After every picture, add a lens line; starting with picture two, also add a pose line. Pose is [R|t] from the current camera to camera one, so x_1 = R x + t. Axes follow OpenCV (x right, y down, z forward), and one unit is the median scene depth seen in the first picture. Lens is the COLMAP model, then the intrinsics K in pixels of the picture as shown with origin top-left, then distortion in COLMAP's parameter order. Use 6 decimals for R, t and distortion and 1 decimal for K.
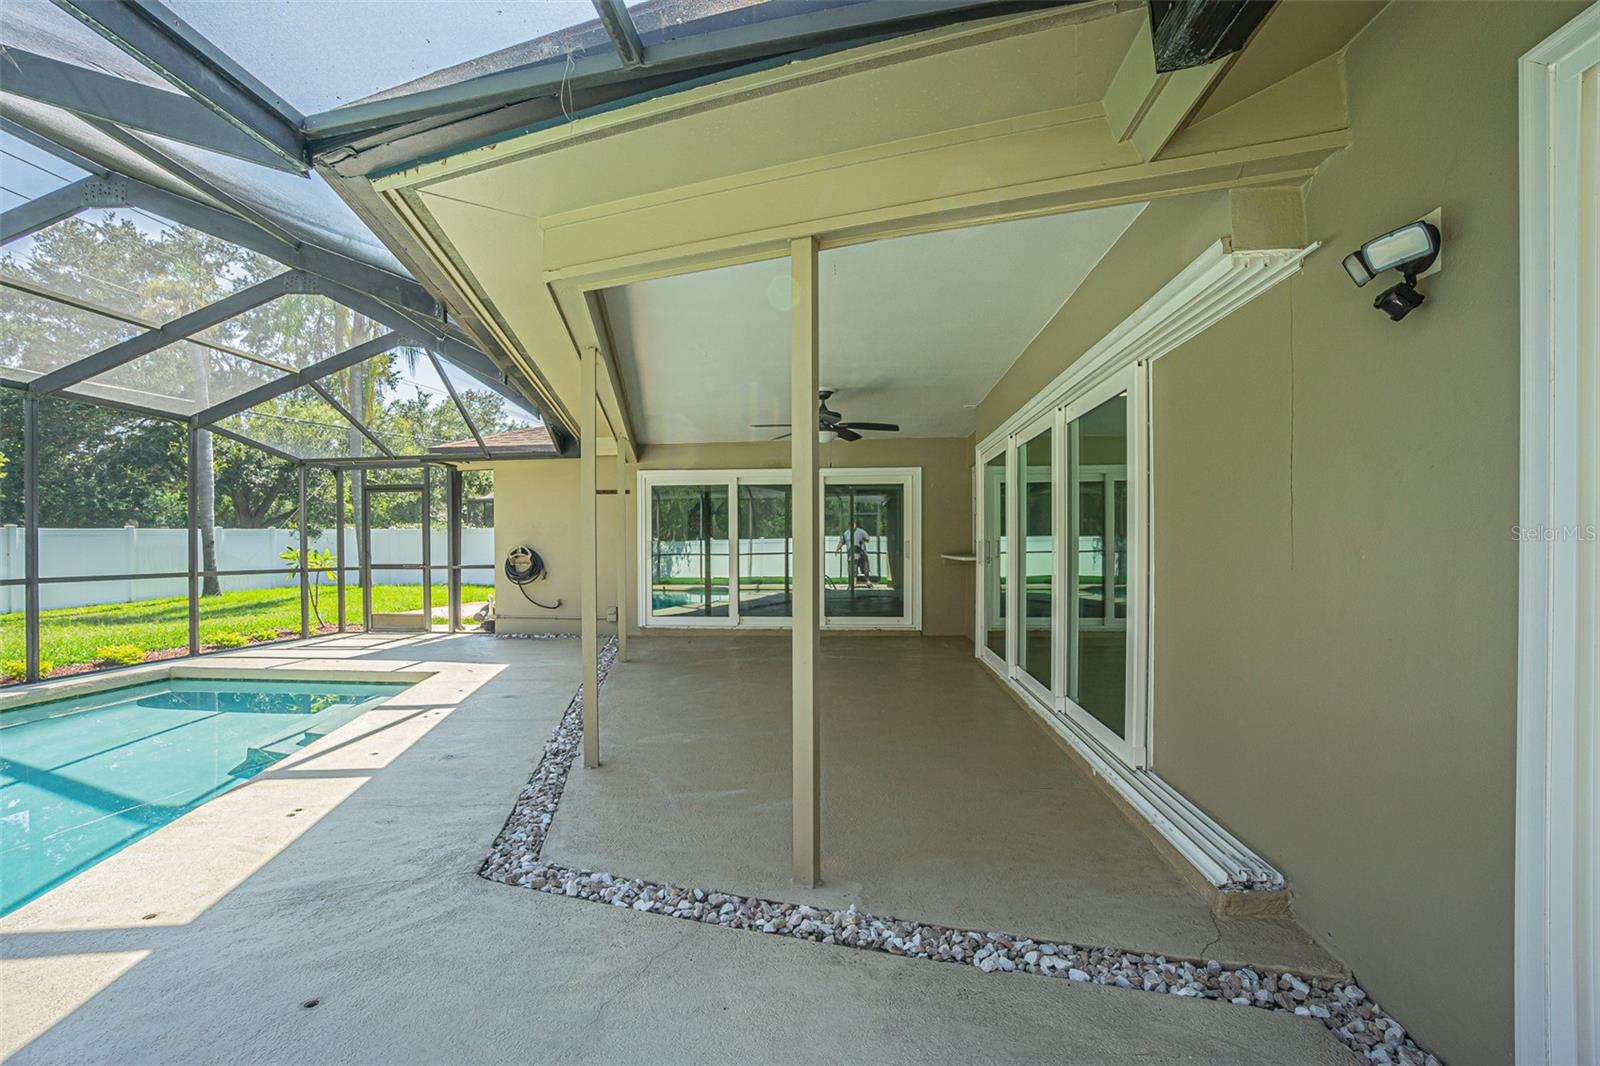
lens RADIAL K [[647.4, 0, 798.8], [0, 647.4, 540.0], [0, 0, 1]] dist [-0.047839, 0.013722]
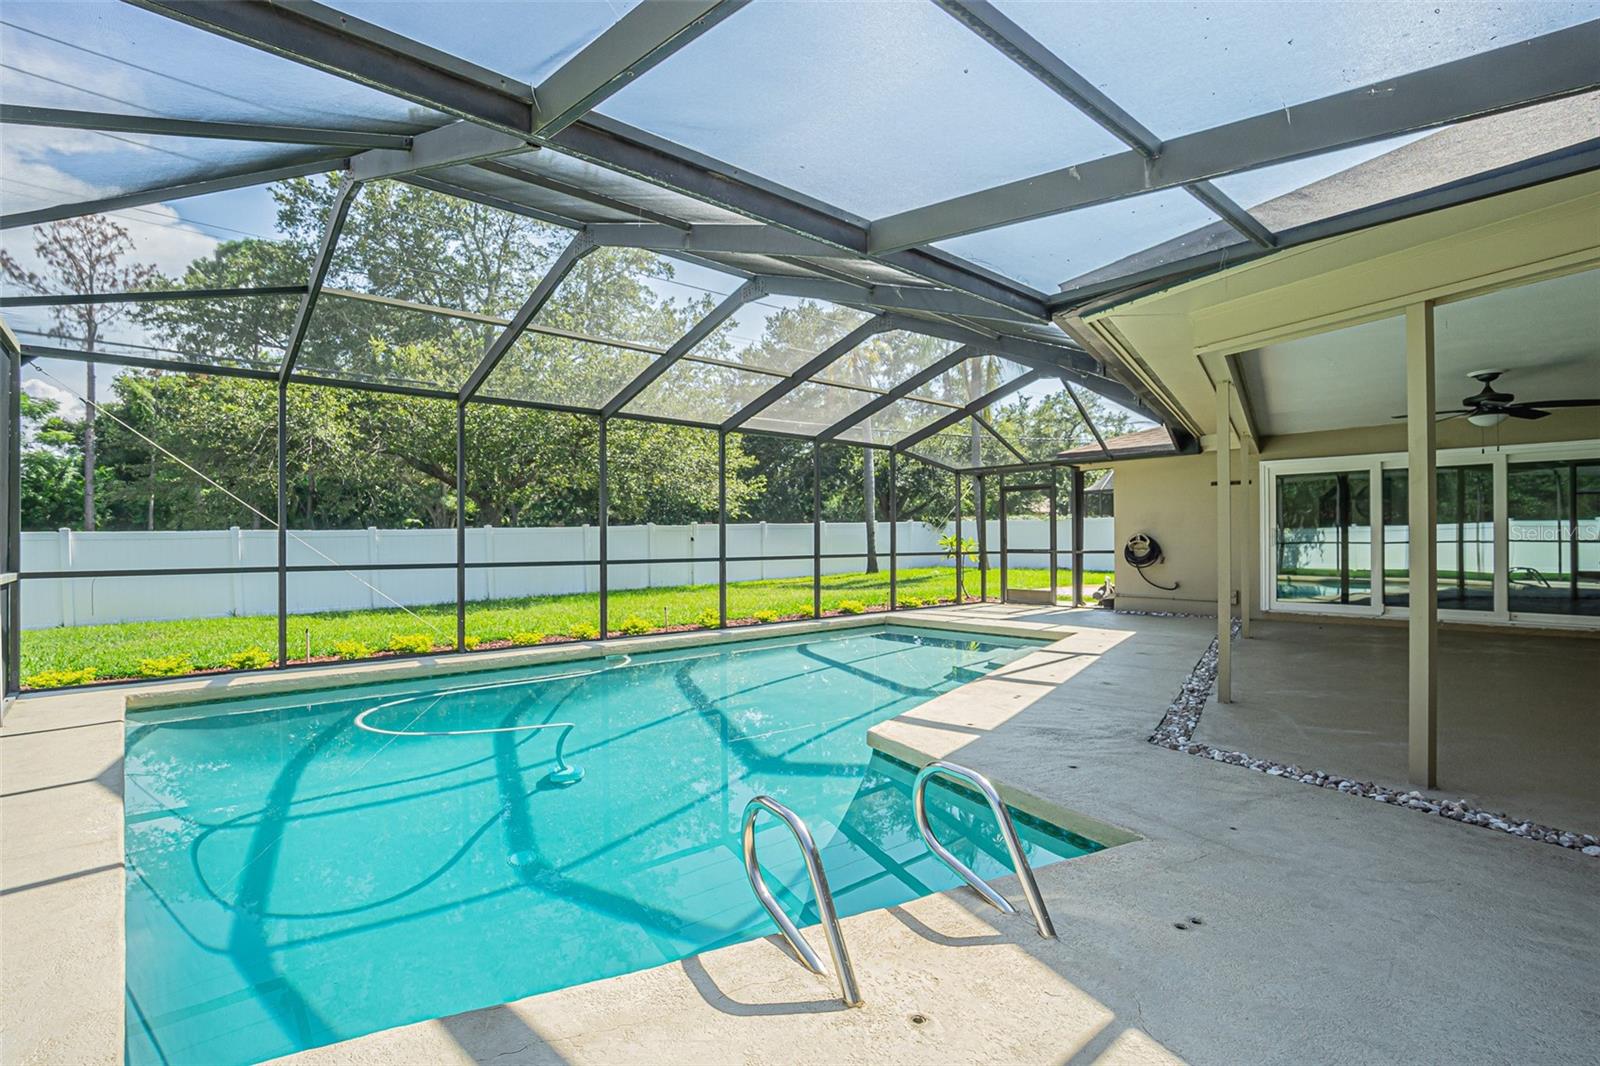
lens RADIAL K [[647.4, 0, 798.8], [0, 647.4, 540.0], [0, 0, 1]] dist [-0.047839, 0.013722]
pose [[0.649952, 0.003570, -0.759967, 0.047155], [0.009493, 0.999873, 0.012815, -0.000264], [0.759916, -0.015543, 0.649836, -0.249107]]
